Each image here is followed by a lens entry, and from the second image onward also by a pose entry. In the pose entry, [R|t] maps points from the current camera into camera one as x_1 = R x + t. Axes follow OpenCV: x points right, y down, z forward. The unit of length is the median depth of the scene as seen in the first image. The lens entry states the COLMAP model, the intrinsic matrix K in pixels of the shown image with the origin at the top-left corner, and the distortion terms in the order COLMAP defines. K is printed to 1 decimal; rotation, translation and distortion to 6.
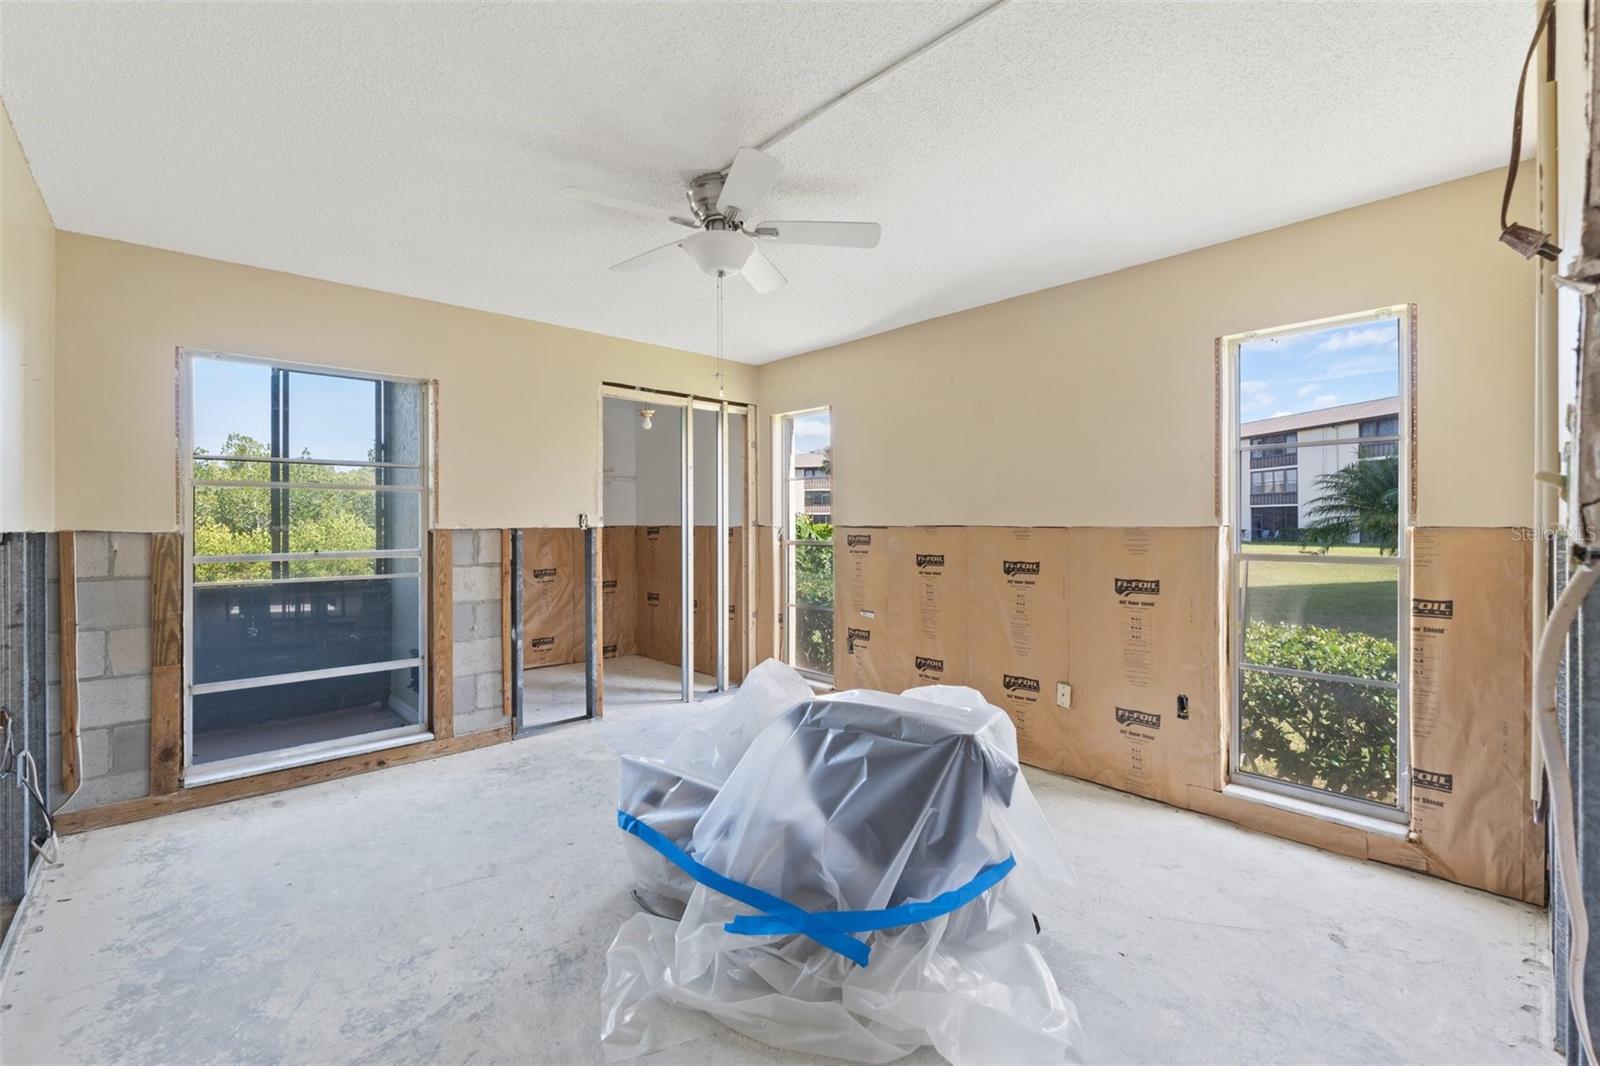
lens RADIAL K [[678.0, 0, 798.1], [0, 678.0, 526.4], [0, 0, 1]] dist [-0.003163, -0.000550]
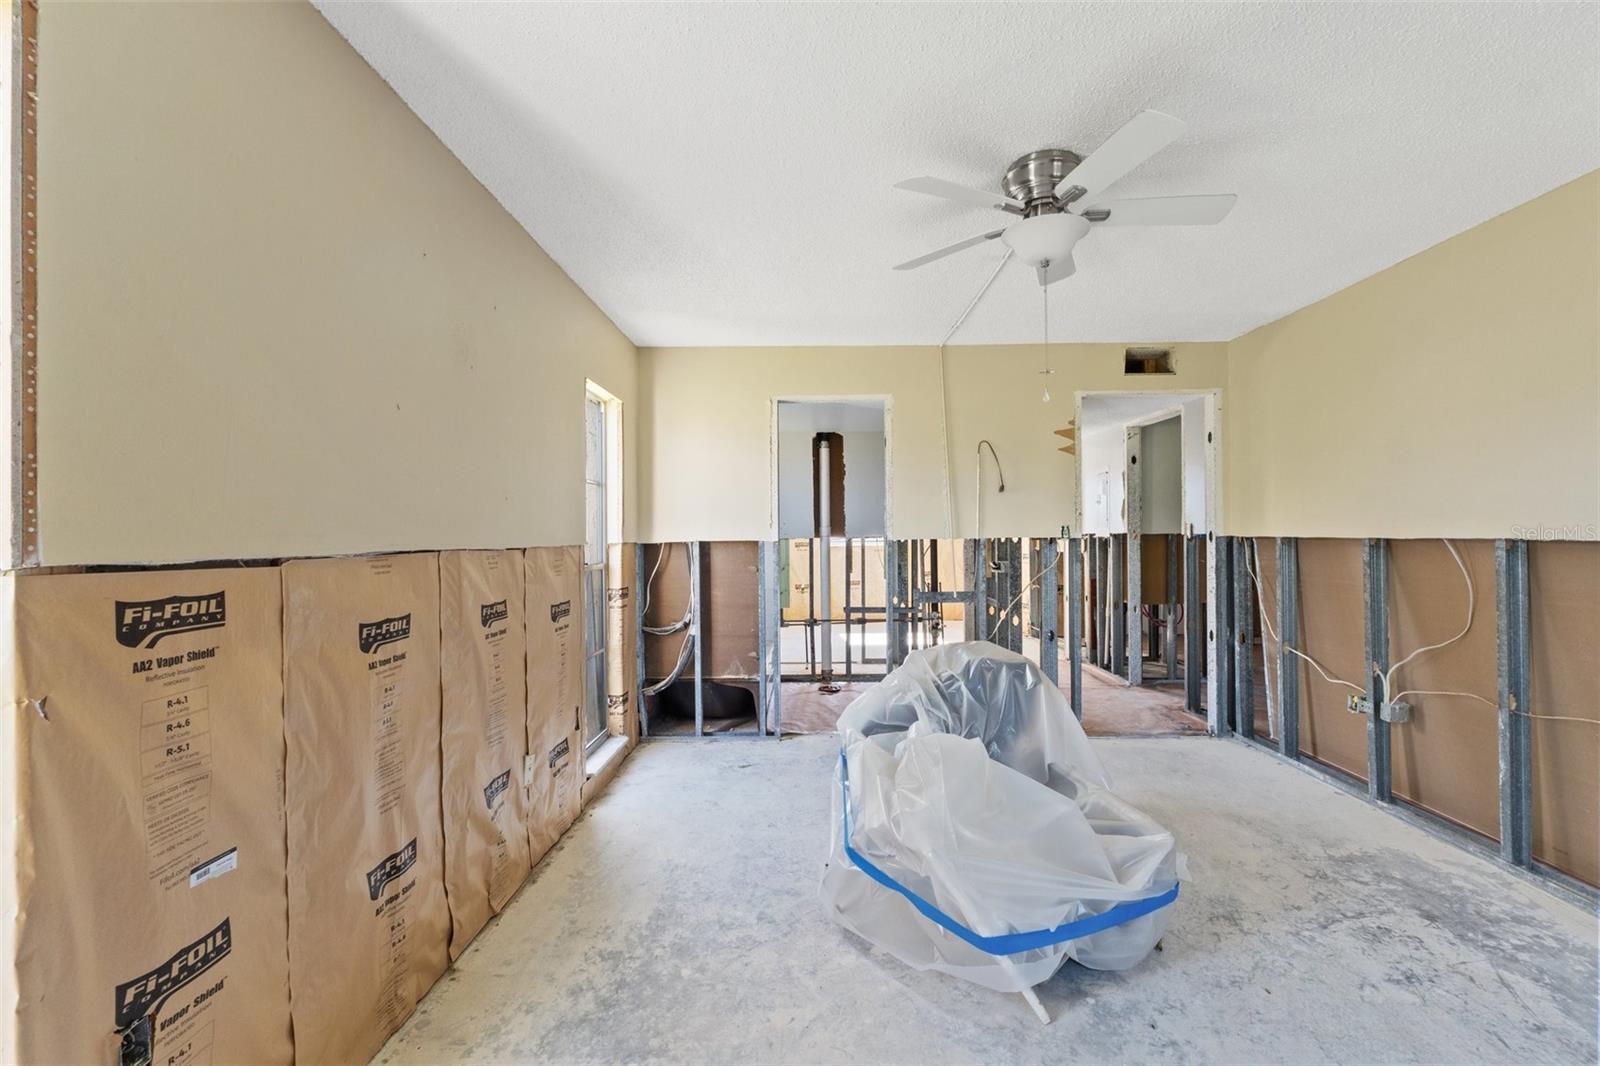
lens RADIAL K [[678.5, 0, 800.0], [0, 678.5, 533.0], [0, 0, 1]] dist [-0.000460, -0.000071]
pose [[-0.721231, 0.008057, 0.692648, -0.597005], [0.011132, 0.999938, -0.000040, -0.020970], [-0.692605, 0.007681, -0.721276, 2.235713]]
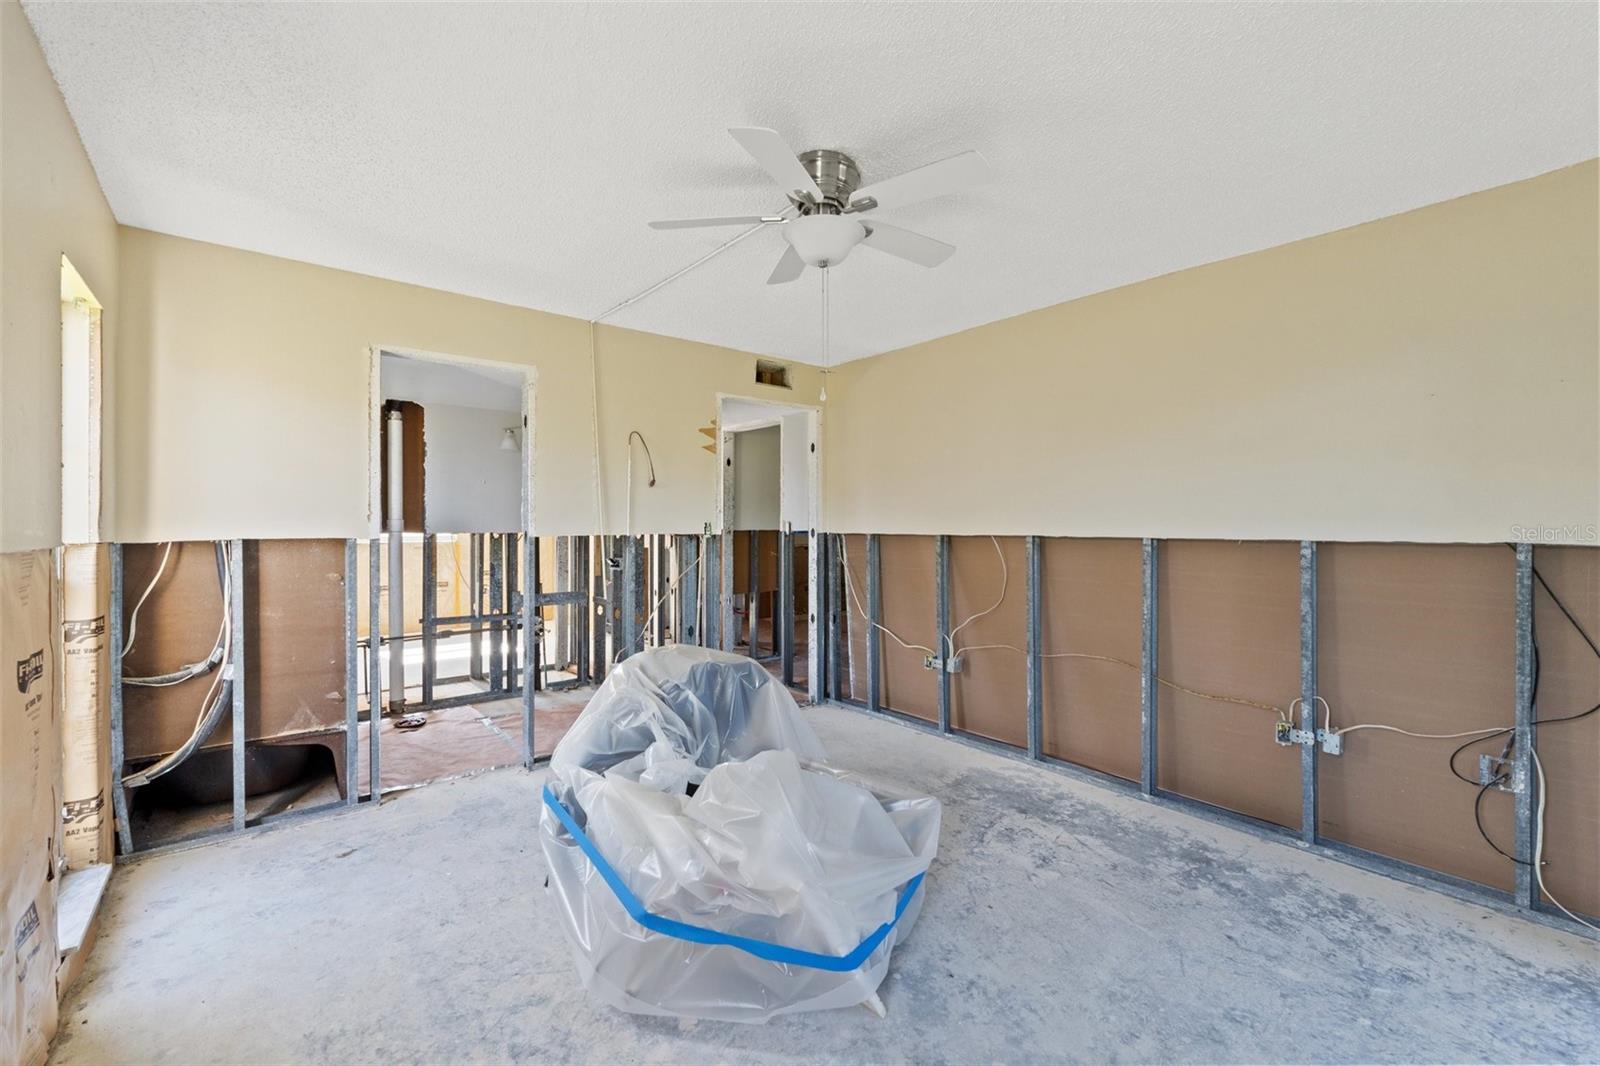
lens RADIAL K [[678.0, 0, 798.1], [0, 678.0, 526.4], [0, 0, 1]] dist [-0.003163, -0.000550]
pose [[-0.998254, 0.002036, 0.059041, -0.157138], [0.002216, 0.999993, 0.002995, -0.027227], [-0.059034, 0.003120, -0.998251, 2.274184]]
